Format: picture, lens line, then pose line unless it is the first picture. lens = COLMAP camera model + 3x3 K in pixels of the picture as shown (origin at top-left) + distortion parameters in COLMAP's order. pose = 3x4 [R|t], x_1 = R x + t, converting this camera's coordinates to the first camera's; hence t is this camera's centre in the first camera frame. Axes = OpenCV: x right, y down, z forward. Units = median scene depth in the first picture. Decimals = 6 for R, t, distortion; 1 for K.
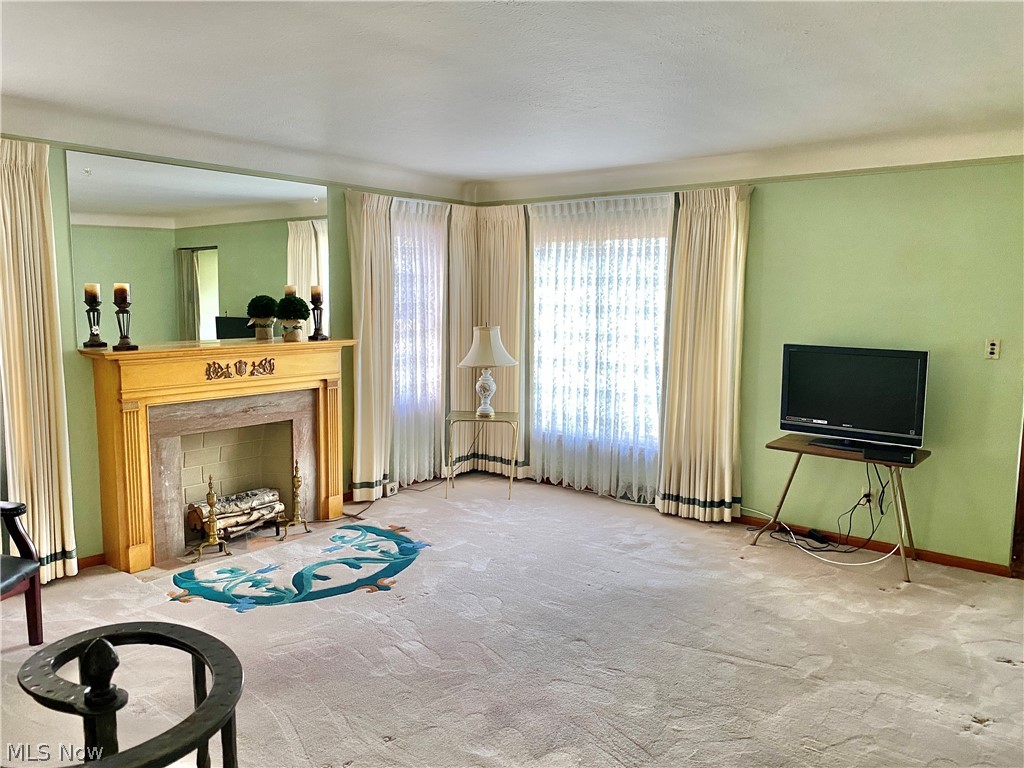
lens RADIAL K [[814.2, 0, 512.0], [0, 814.2, 384.0], [0, 0, 1]] dist [0.126217, -0.187444]
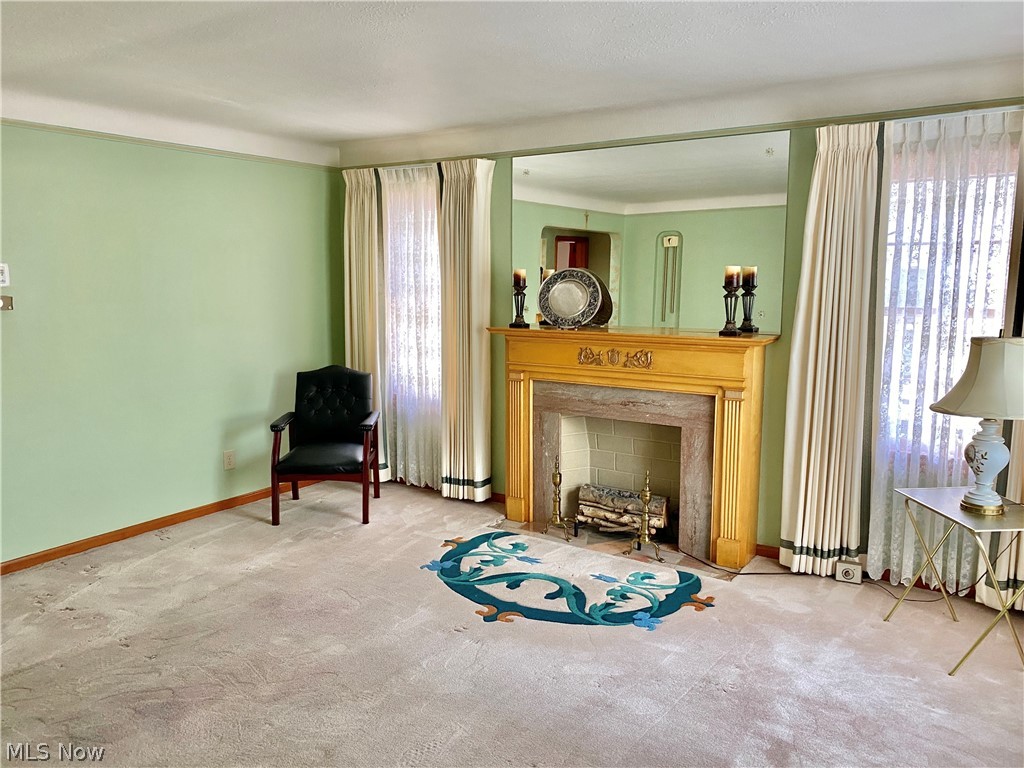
lens RADIAL K [[814.2, 0, 512.0], [0, 814.2, 384.0], [0, 0, 1]] dist [0.126217, -0.187444]
pose [[0.057689, 0.131445, -0.989643, 0.586631], [-0.110716, 0.986022, 0.124510, -0.091798], [0.992176, 0.102387, 0.071436, 0.819877]]
